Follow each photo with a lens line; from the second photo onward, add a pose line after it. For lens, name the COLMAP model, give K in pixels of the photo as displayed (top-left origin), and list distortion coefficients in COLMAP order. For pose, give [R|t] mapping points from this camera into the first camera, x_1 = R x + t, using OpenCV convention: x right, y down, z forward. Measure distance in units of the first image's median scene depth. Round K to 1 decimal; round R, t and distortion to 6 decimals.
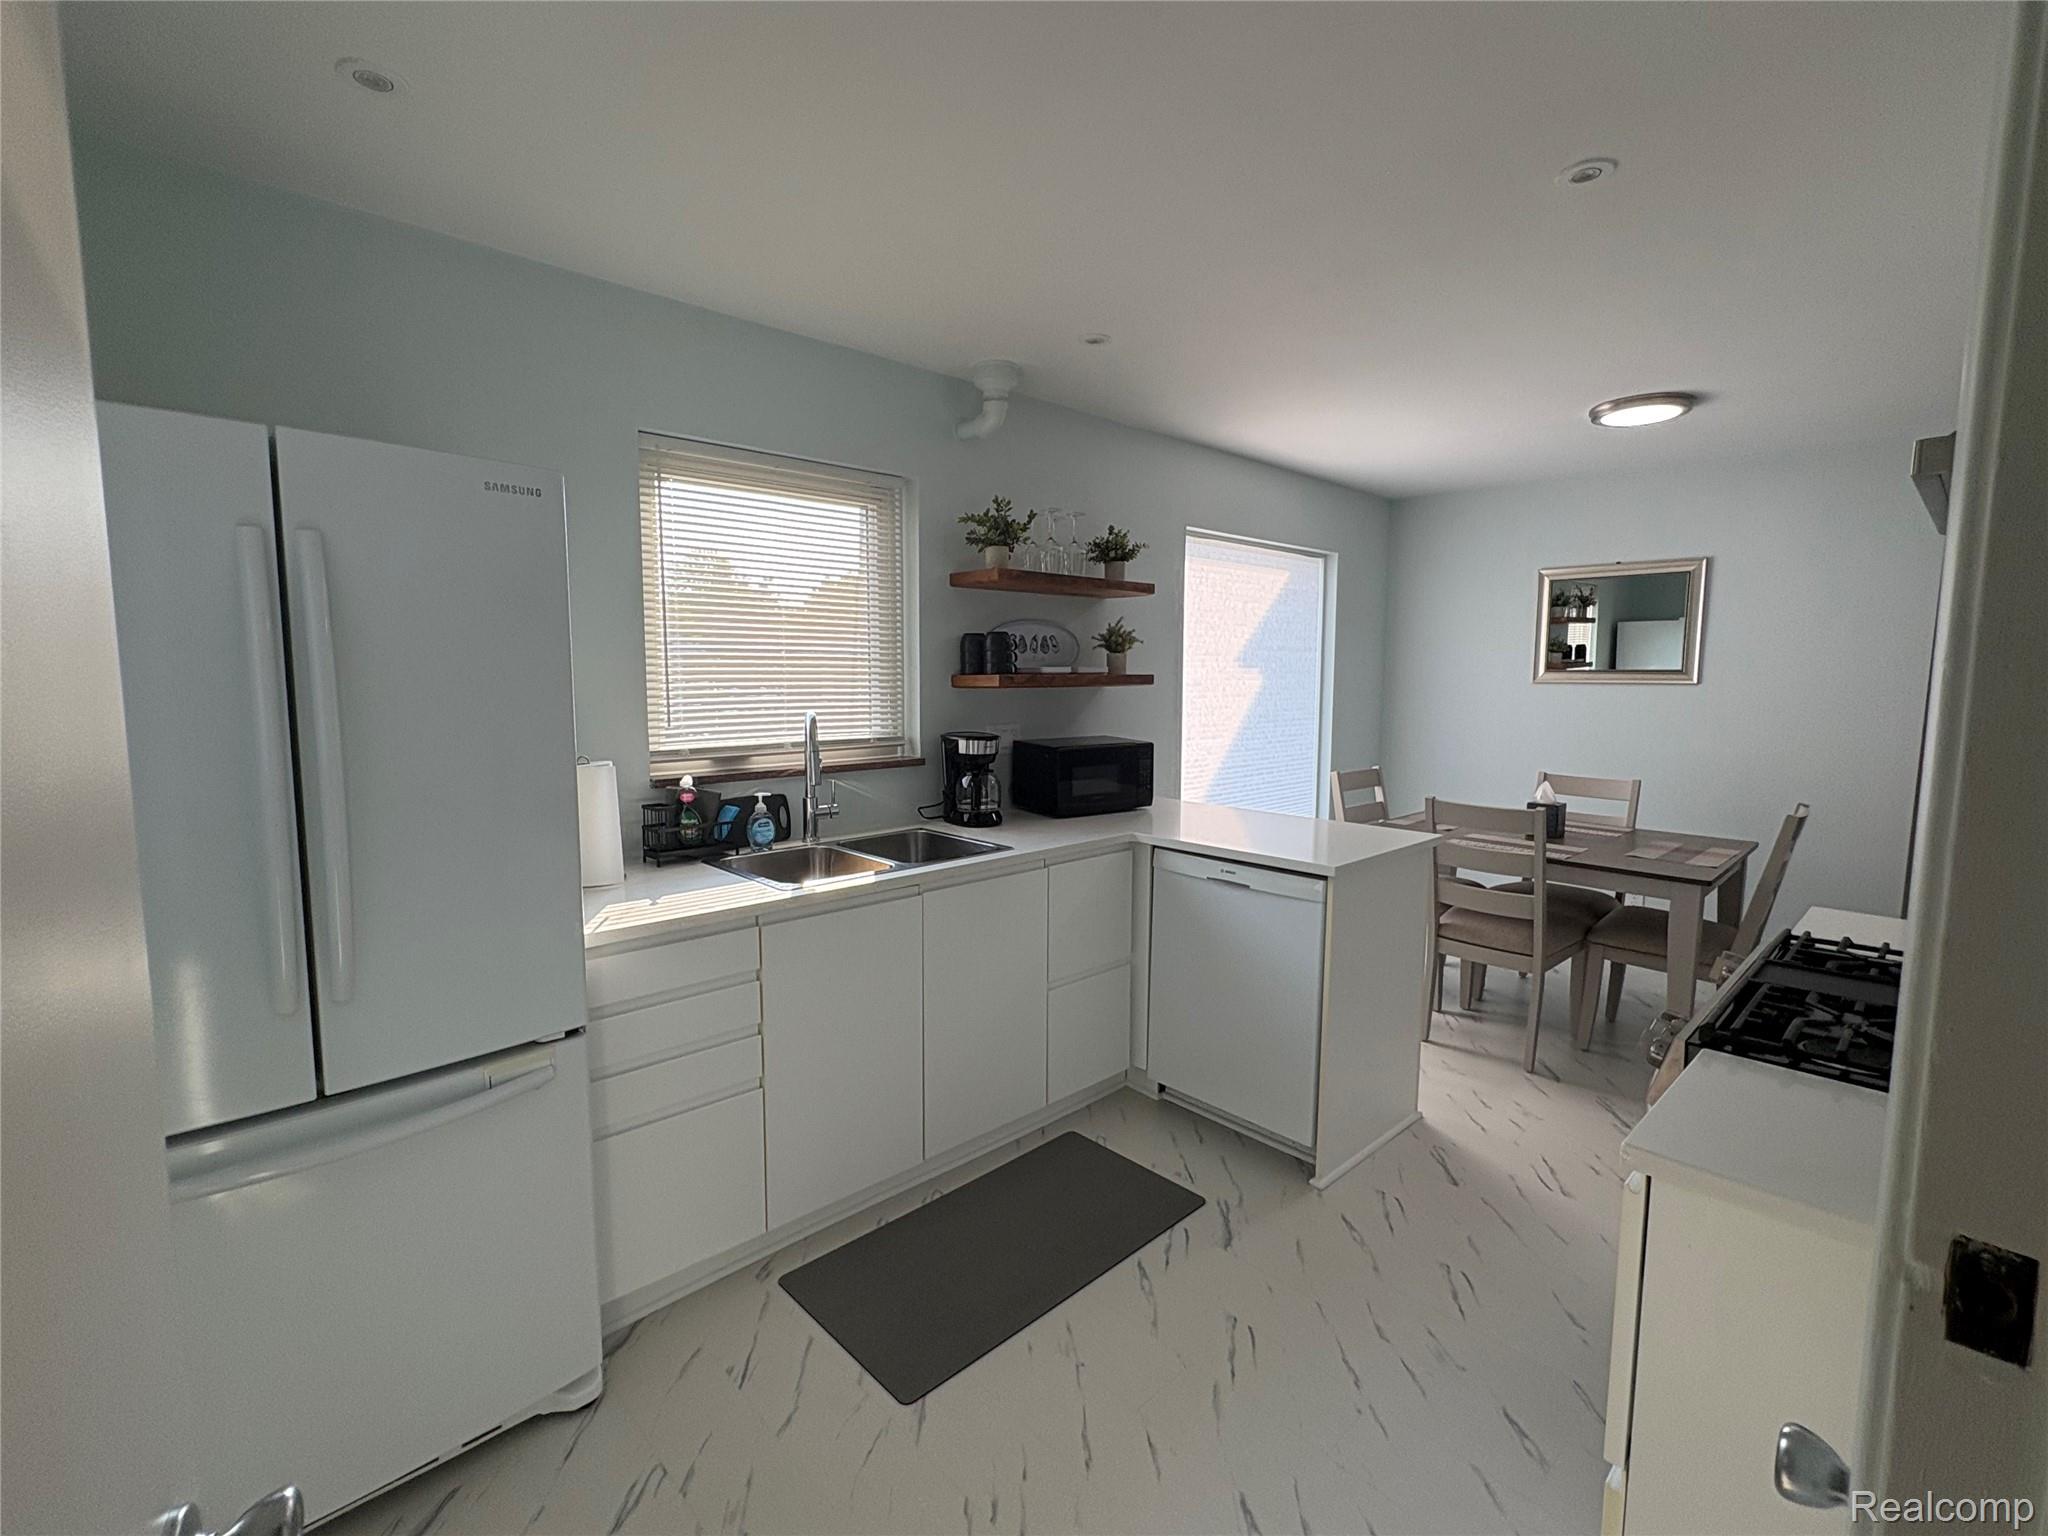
lens RADIAL K [[935.8, 0, 1024.0], [0, 935.8, 768.0], [0, 0, 1]] dist [-0.001117, -0.000346]
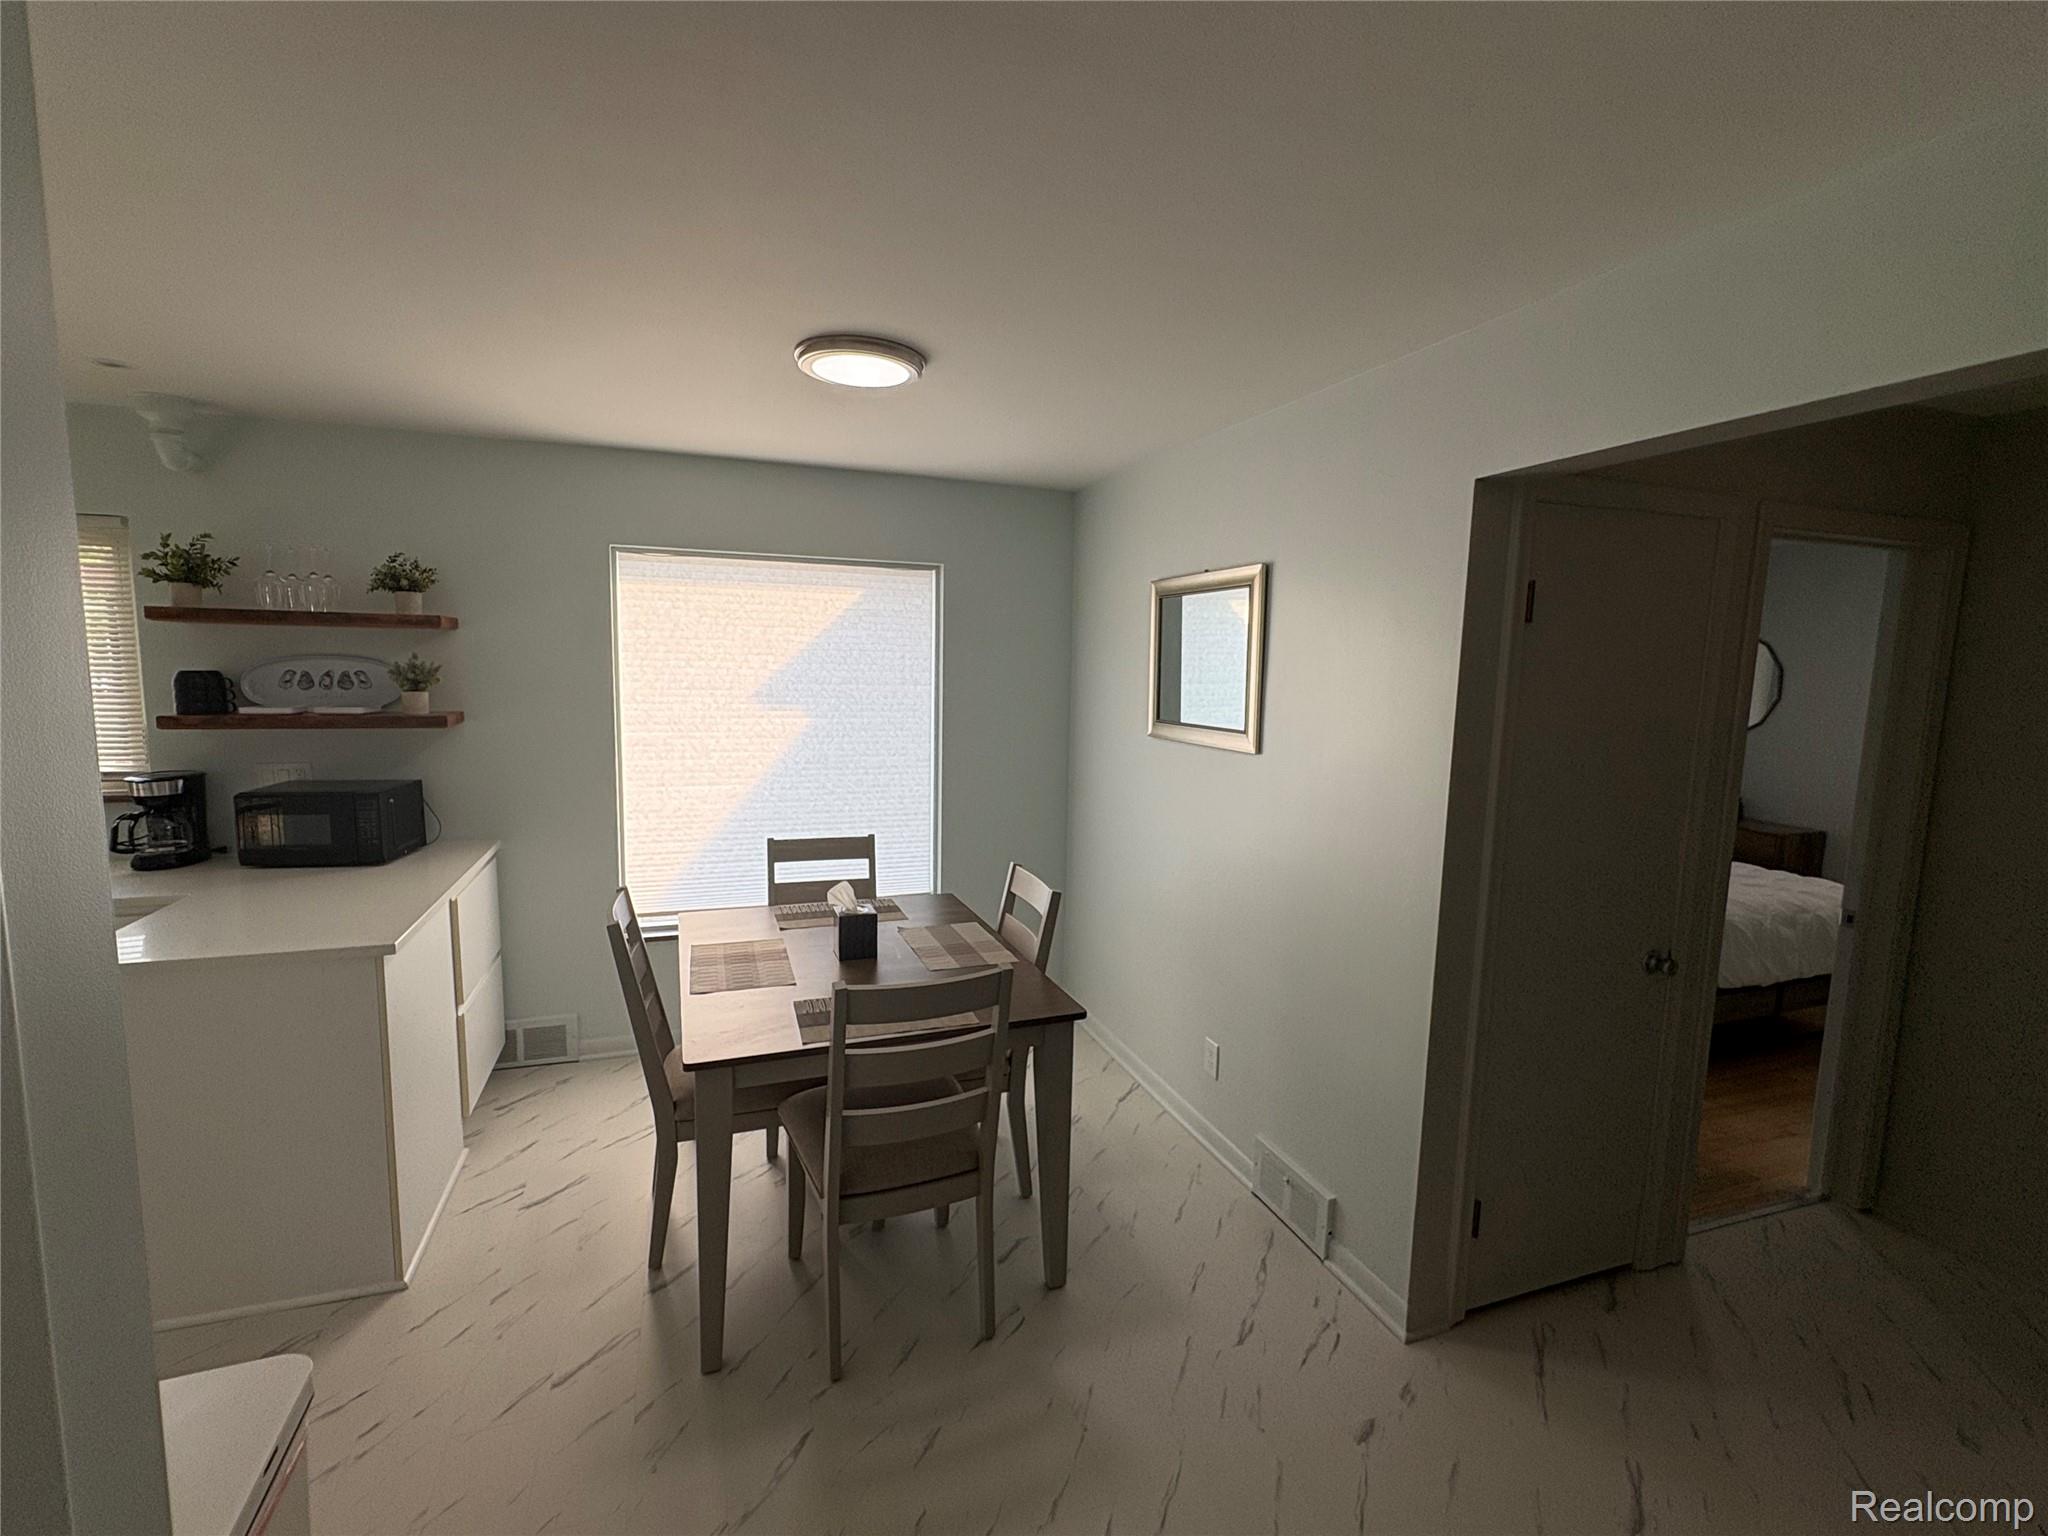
lens RADIAL K [[913.7, 0, 1020.6], [0, 913.7, 769.3], [0, 0, 1]] dist [0.000364, -0.001512]
pose [[0.913500, 0.053661, -0.403284, 1.026576], [-0.055463, 0.998435, 0.007219, -0.087304], [0.403040, 0.015773, 0.915047, 0.434361]]
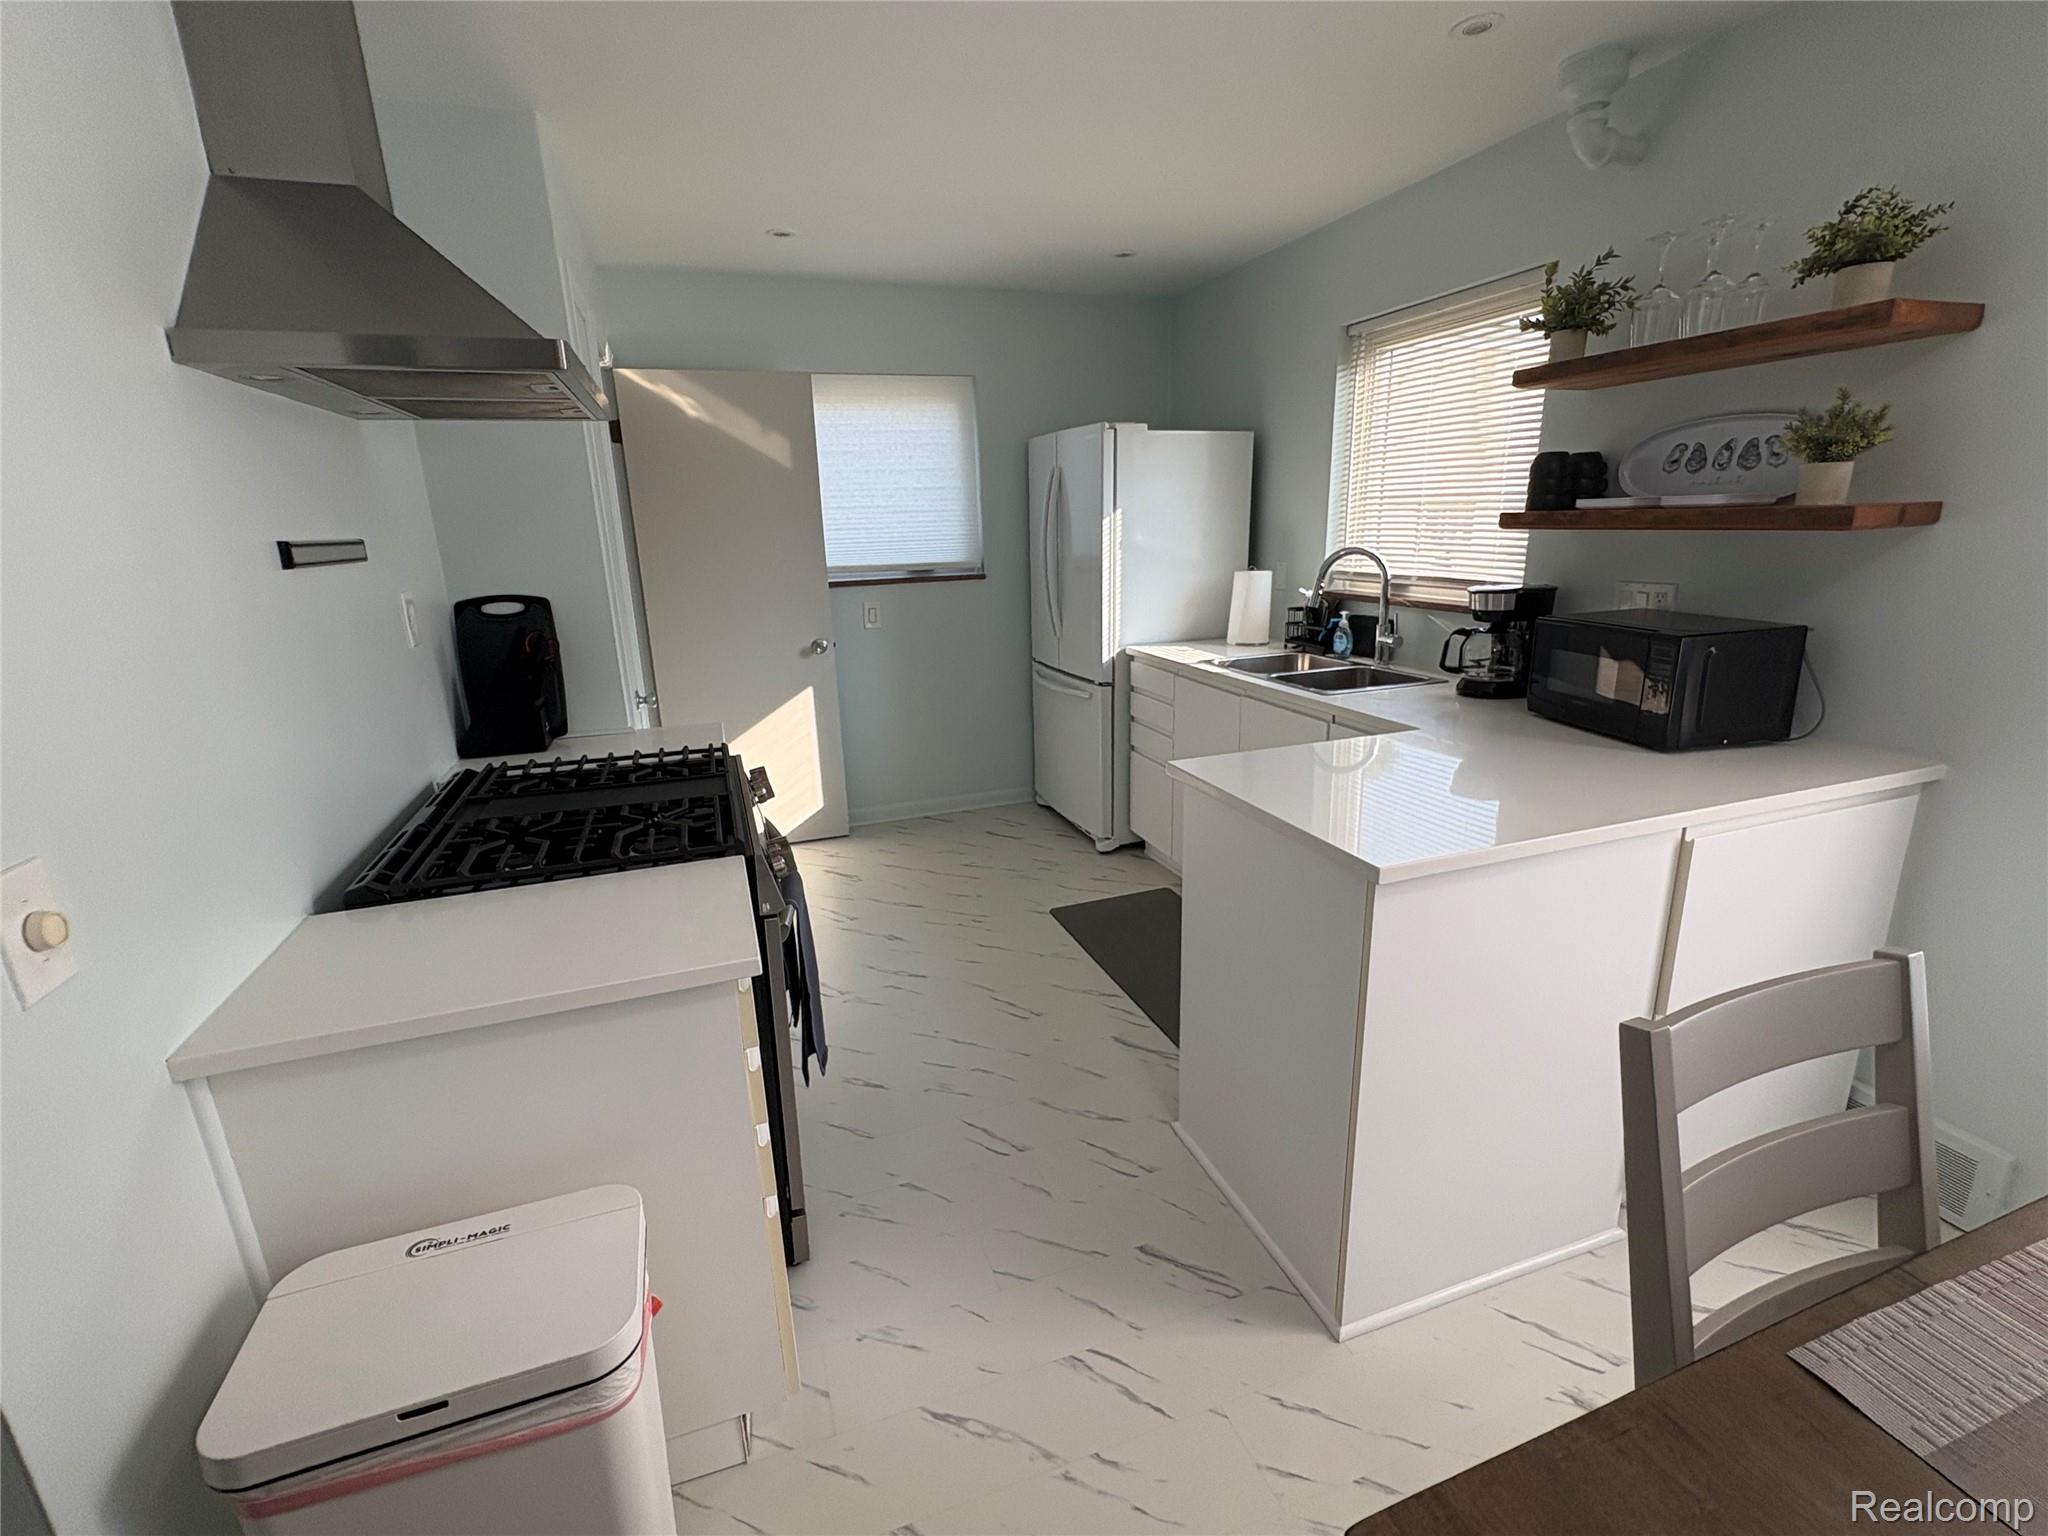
lens RADIAL K [[913.7, 0, 1020.6], [0, 913.7, 769.3], [0, 0, 1]] dist [0.000364, -0.001512]
pose [[-0.421496, 0.248241, -0.872191, 0.769207], [-0.071559, 0.949698, 0.304882, -0.086290], [0.904002, 0.190920, -0.382530, 0.846857]]
